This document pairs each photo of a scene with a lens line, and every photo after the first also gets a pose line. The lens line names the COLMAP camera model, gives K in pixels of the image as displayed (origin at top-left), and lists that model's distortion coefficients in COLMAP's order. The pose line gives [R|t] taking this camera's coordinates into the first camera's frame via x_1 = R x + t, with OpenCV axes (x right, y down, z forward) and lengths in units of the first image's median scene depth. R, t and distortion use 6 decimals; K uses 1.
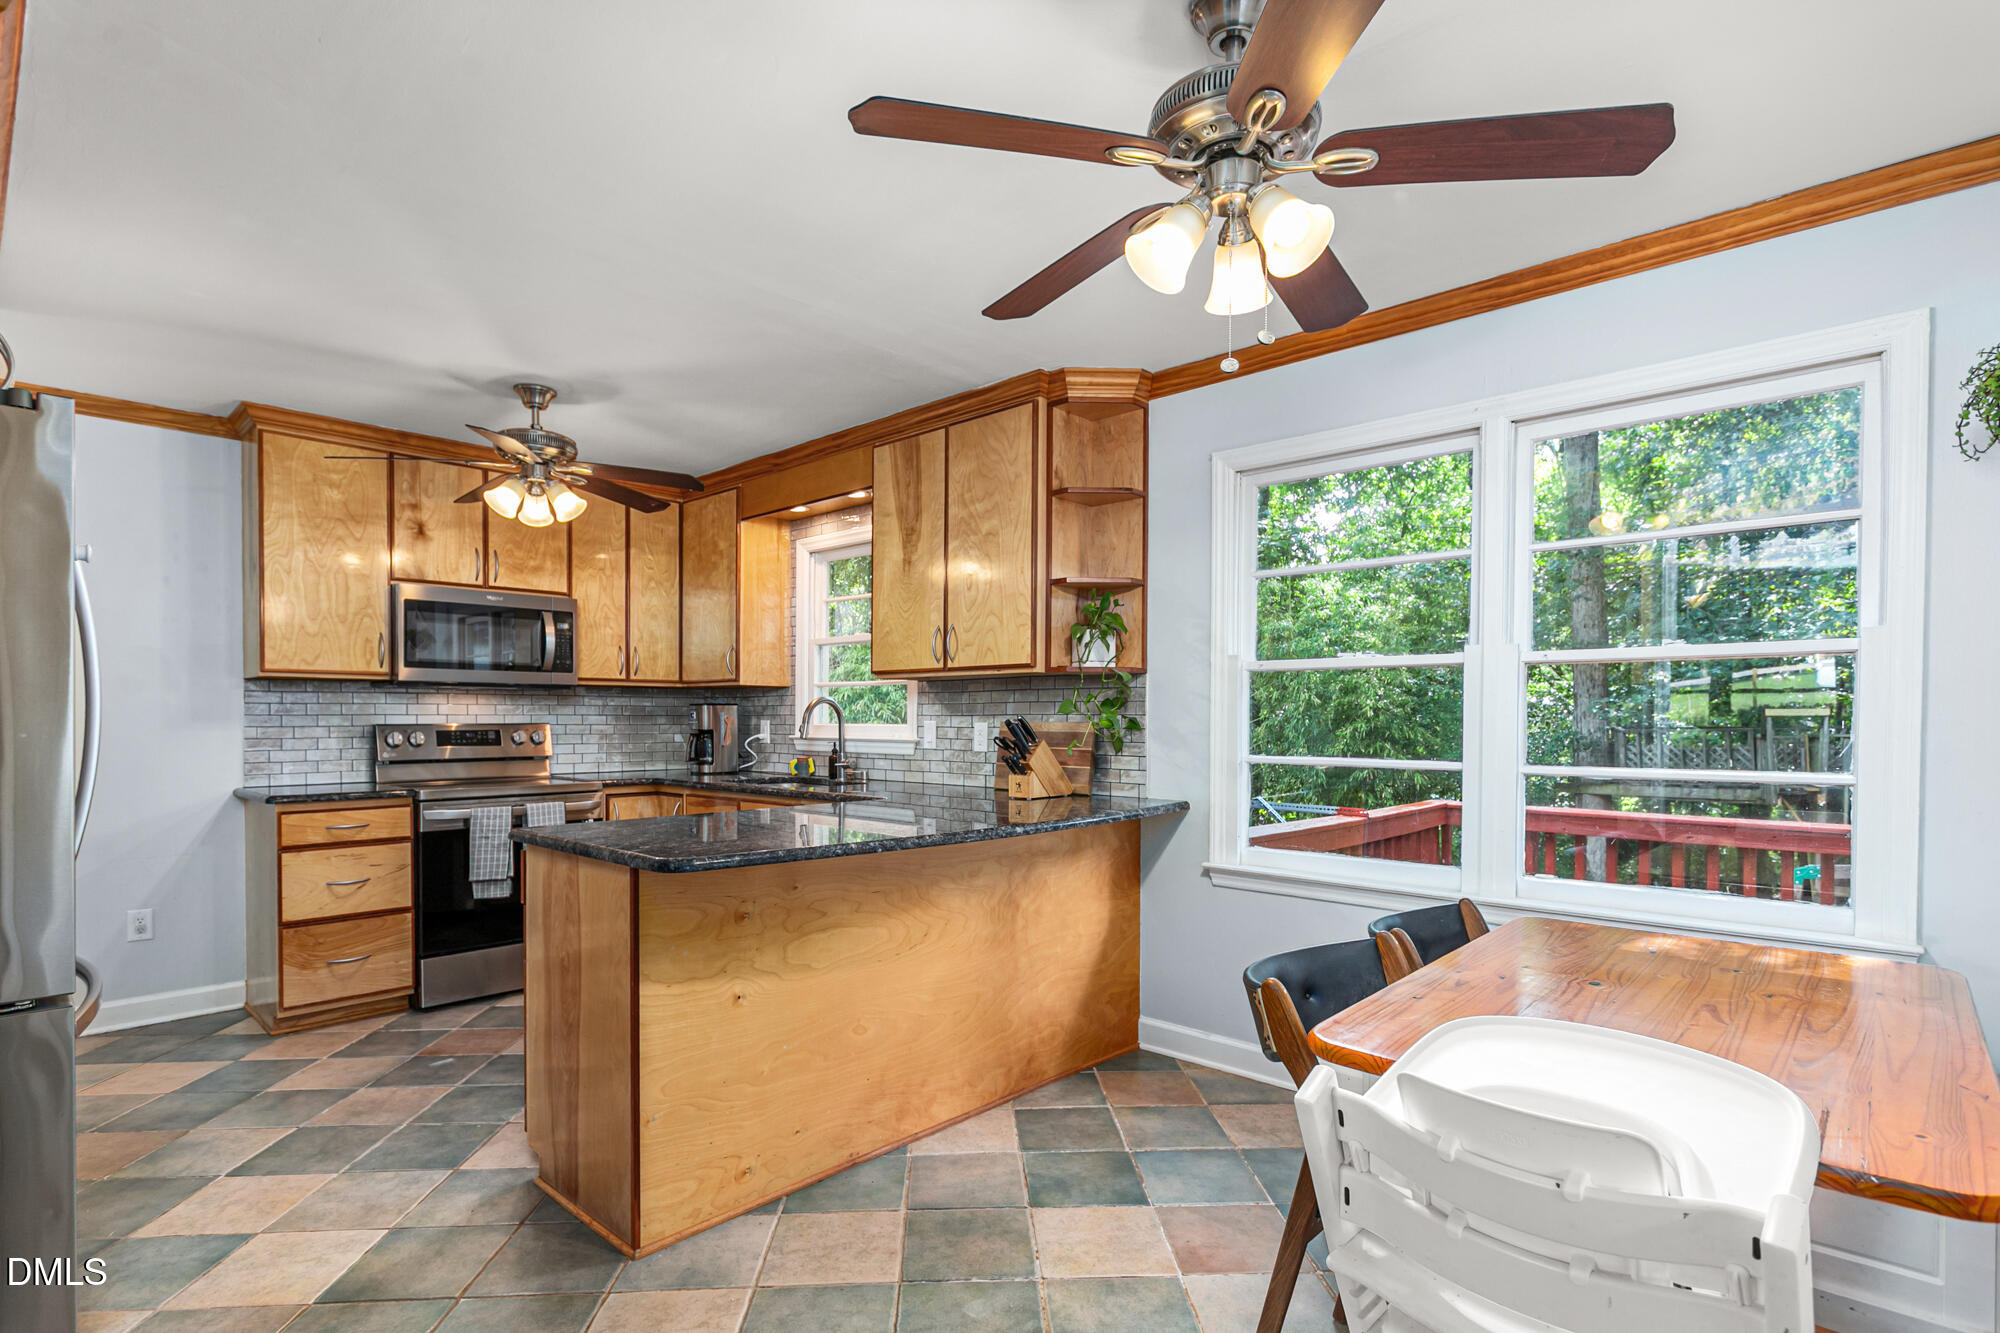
lens RADIAL K [[980.4, 0, 992.5], [0, 980.4, 723.4], [0, 0, 1]] dist [0.002347, 0.001108]
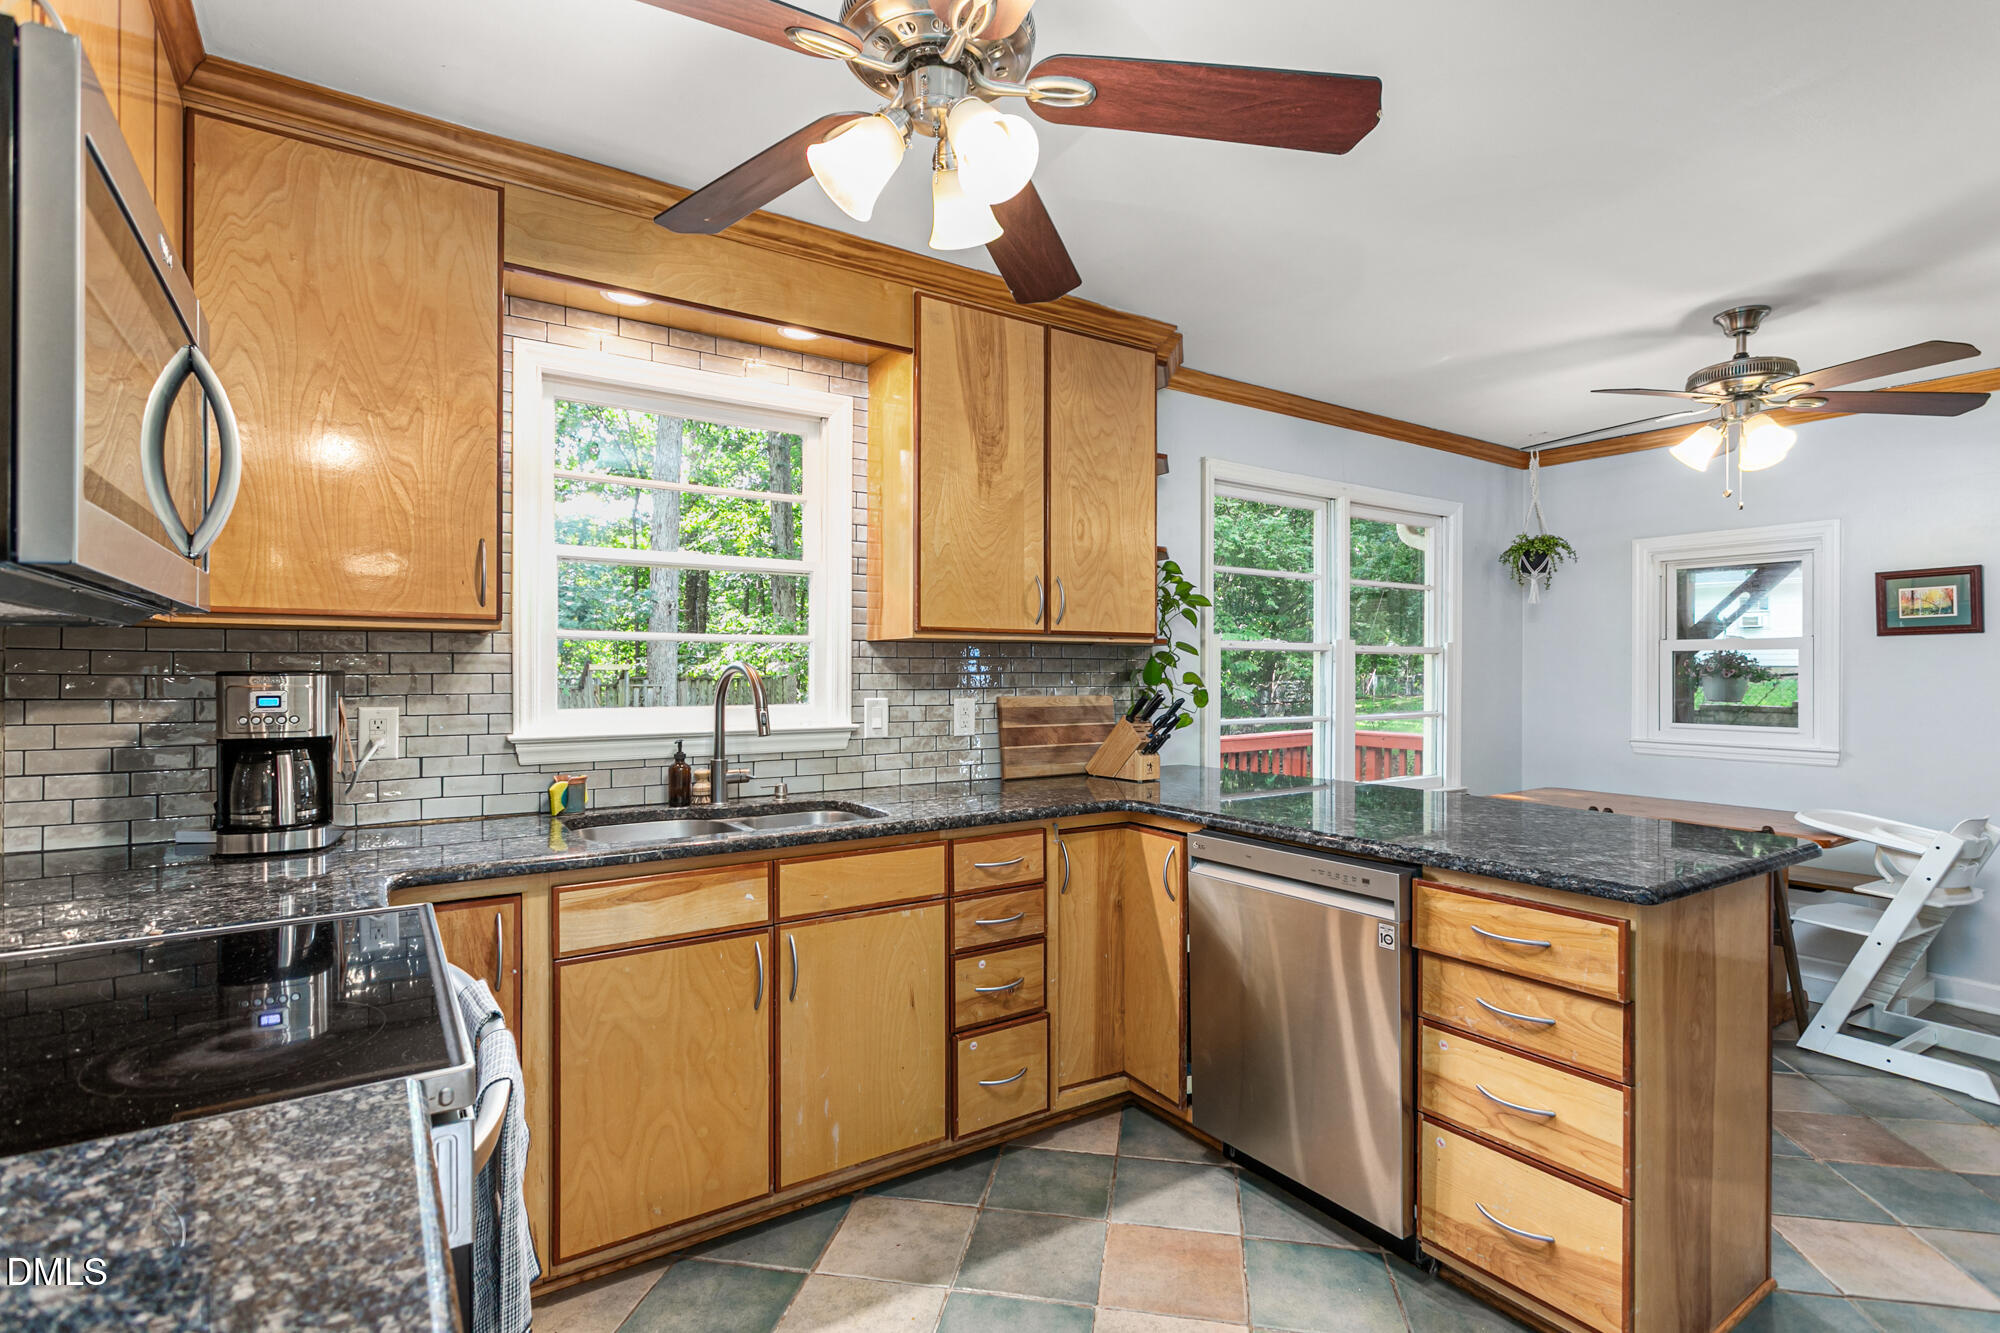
lens RADIAL K [[965.4, 0, 999.1], [0, 965.4, 670.9], [0, 0, 1]] dist [0.001204, 0.001440]
pose [[0.223005, -0.004356, 0.974808, -0.759417], [0.003507, 0.999987, 0.003666, -0.025612], [-0.974811, 0.002601, 0.223017, 0.806826]]
